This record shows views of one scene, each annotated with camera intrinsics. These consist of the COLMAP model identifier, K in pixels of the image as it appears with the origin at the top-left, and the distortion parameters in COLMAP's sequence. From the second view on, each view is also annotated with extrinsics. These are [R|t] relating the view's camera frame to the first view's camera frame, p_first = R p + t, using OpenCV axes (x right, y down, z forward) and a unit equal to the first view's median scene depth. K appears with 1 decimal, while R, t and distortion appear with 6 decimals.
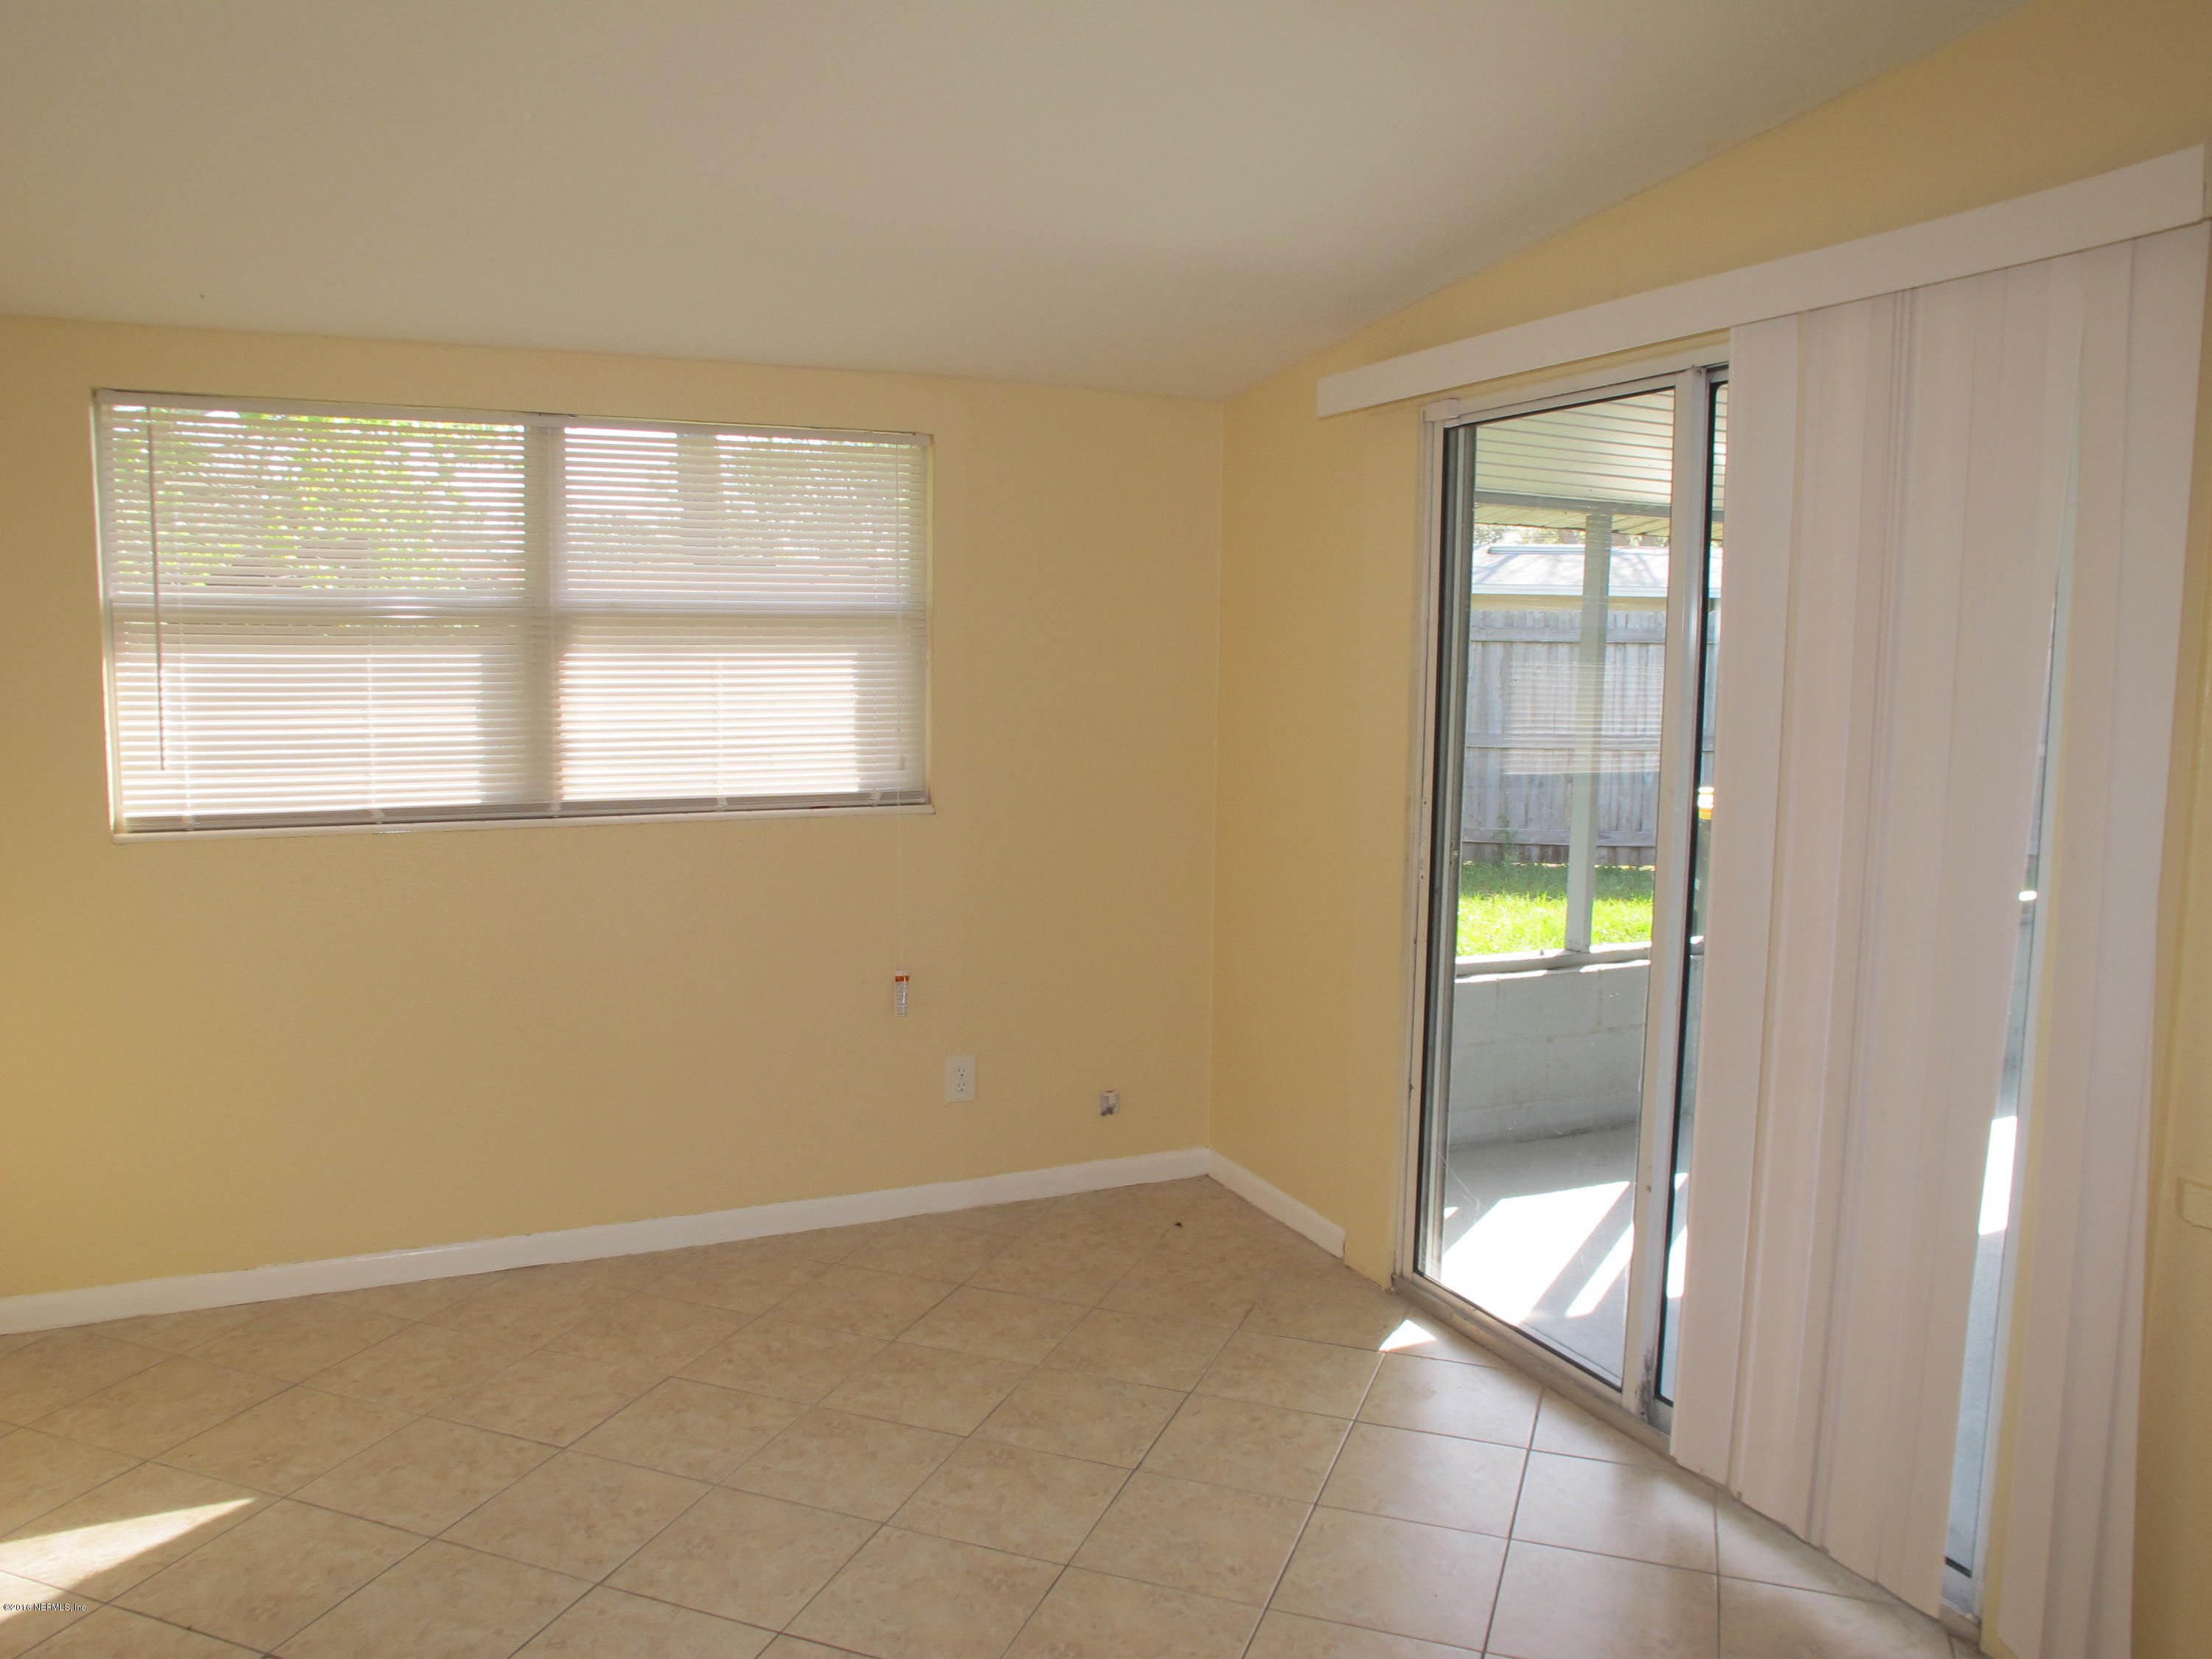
lens RADIAL K [[1607.4, 0, 1108.7], [0, 1607.4, 825.4], [0, 0, 1]] dist [-0.127593, 0.092483]
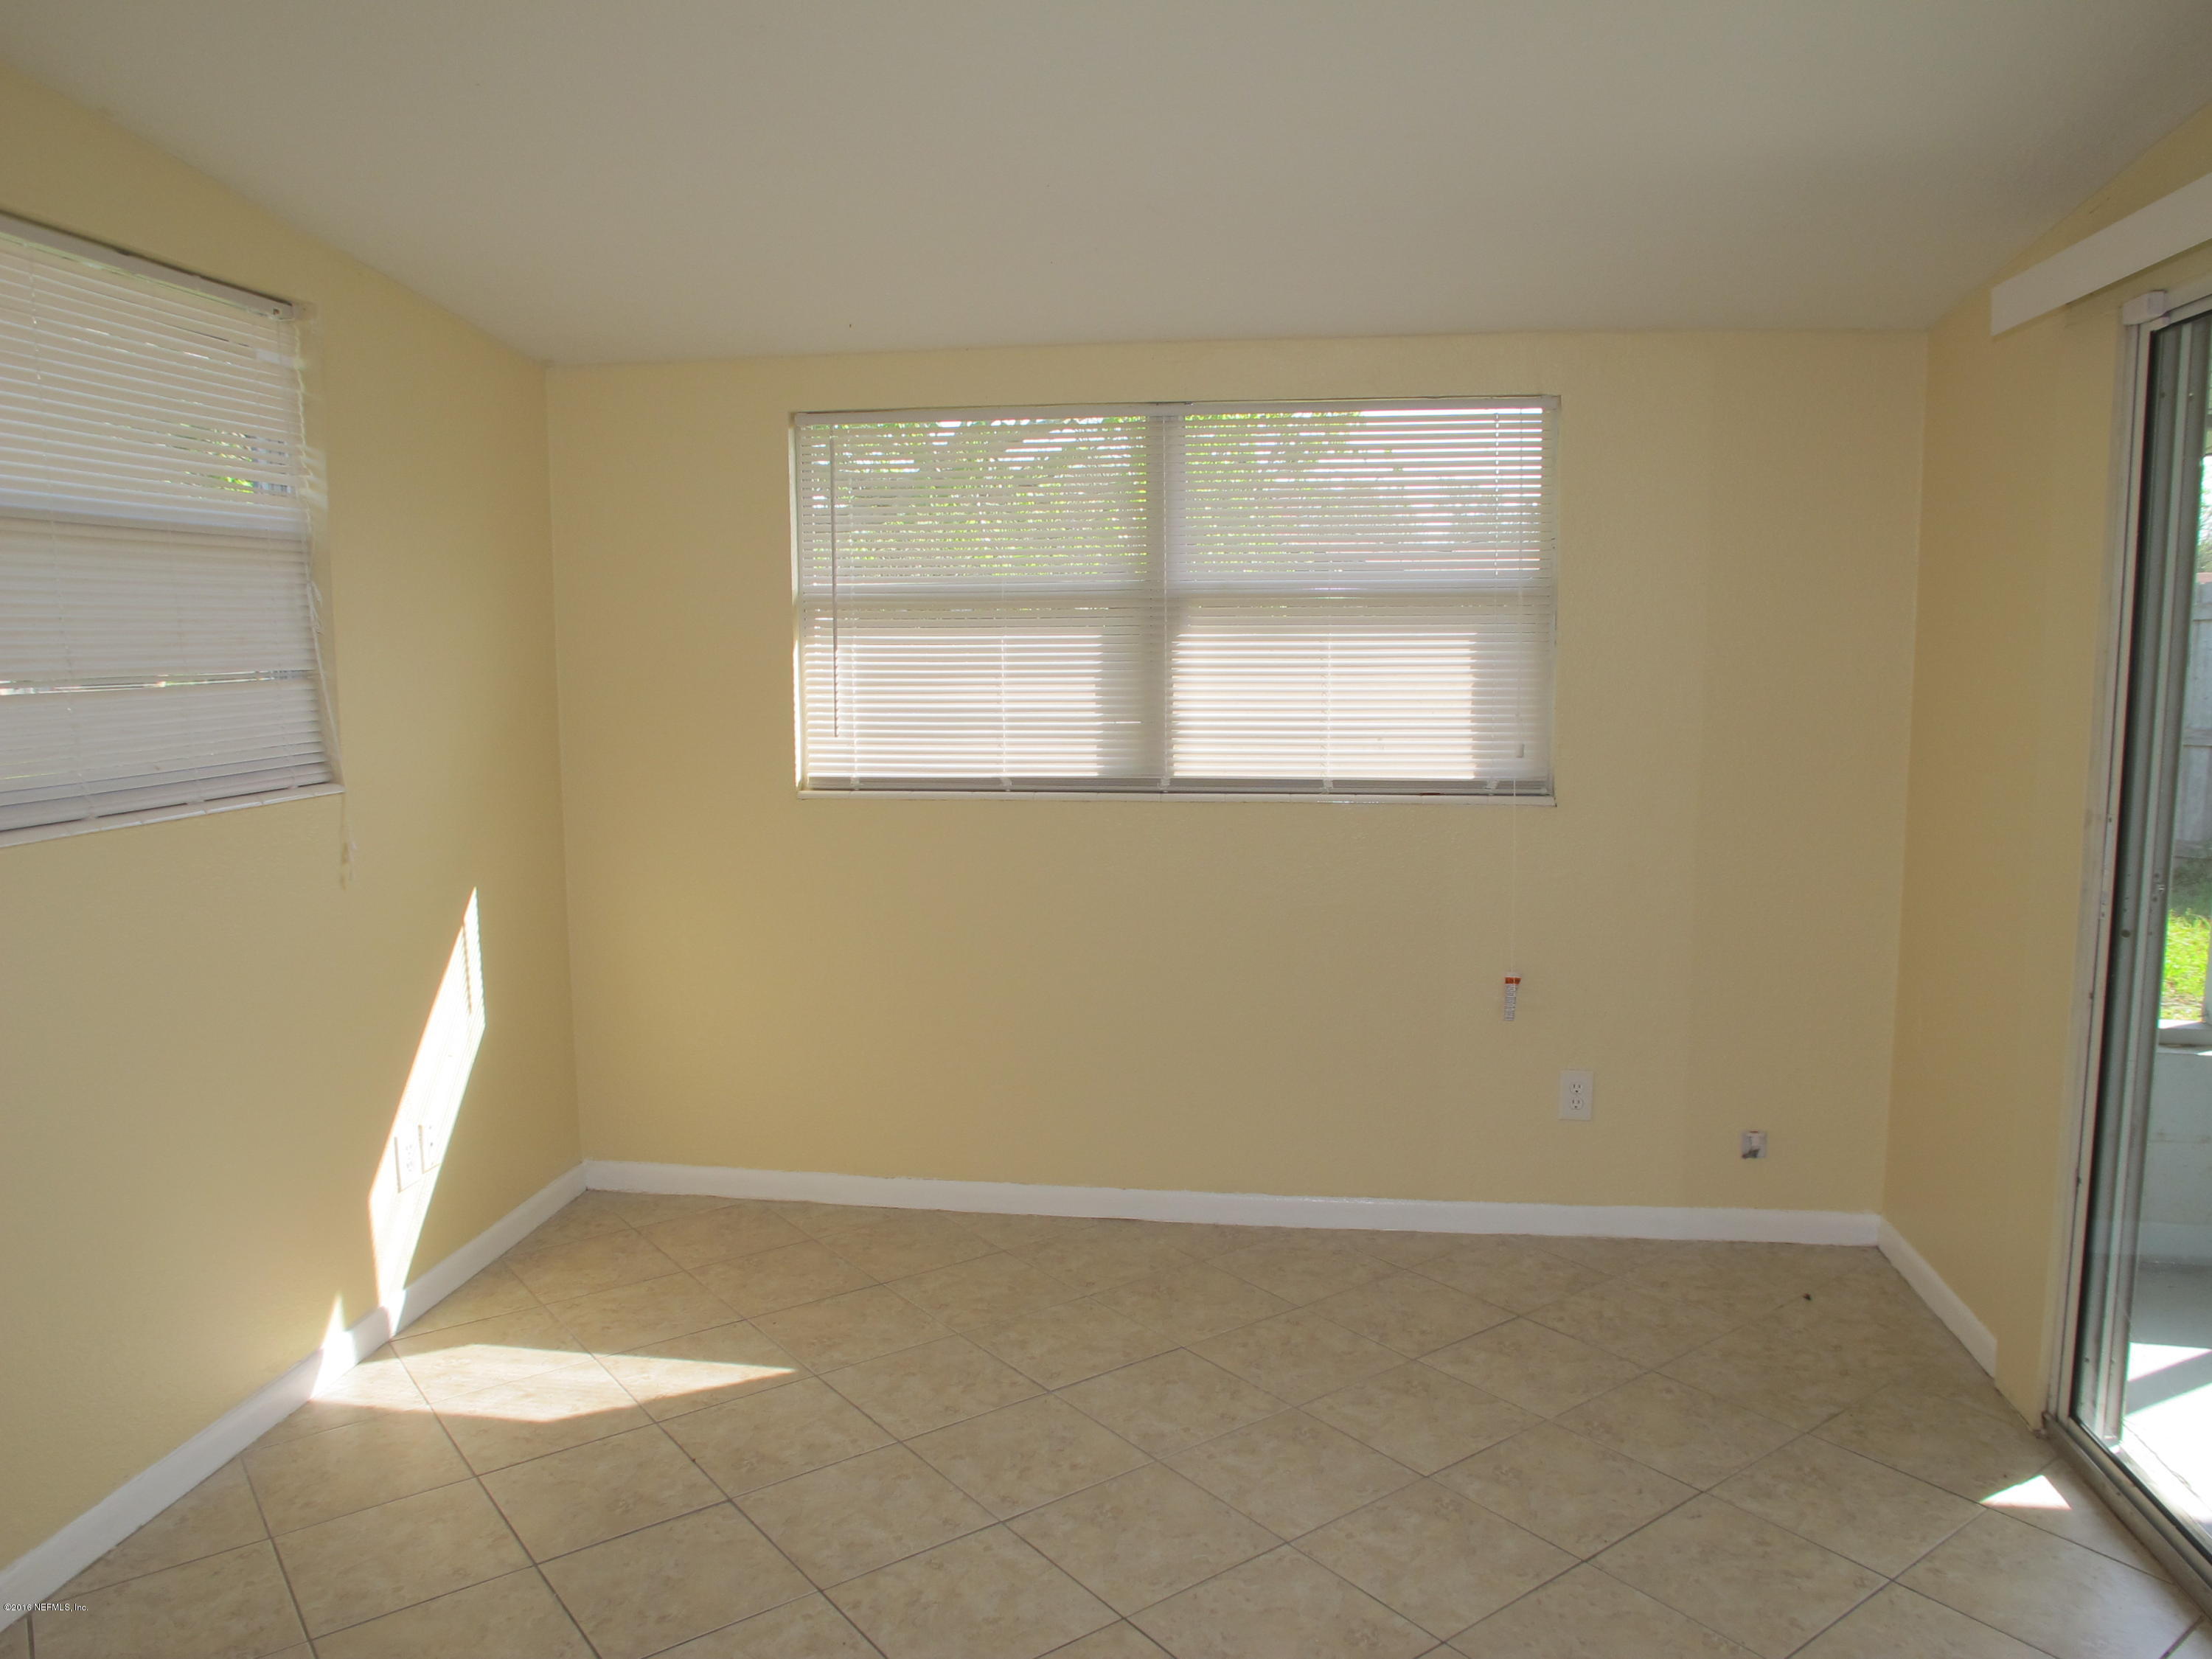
lens RADIAL K [[1607.4, 0, 1103.3], [0, 1607.4, 819.9], [0, 0, 1]] dist [-0.127593, 0.092483]
pose [[0.837563, 0.049536, -0.544091, 0.201112], [-0.046178, 0.998736, 0.019842, -0.006542], [0.544386, 0.008506, 0.838792, 0.102828]]
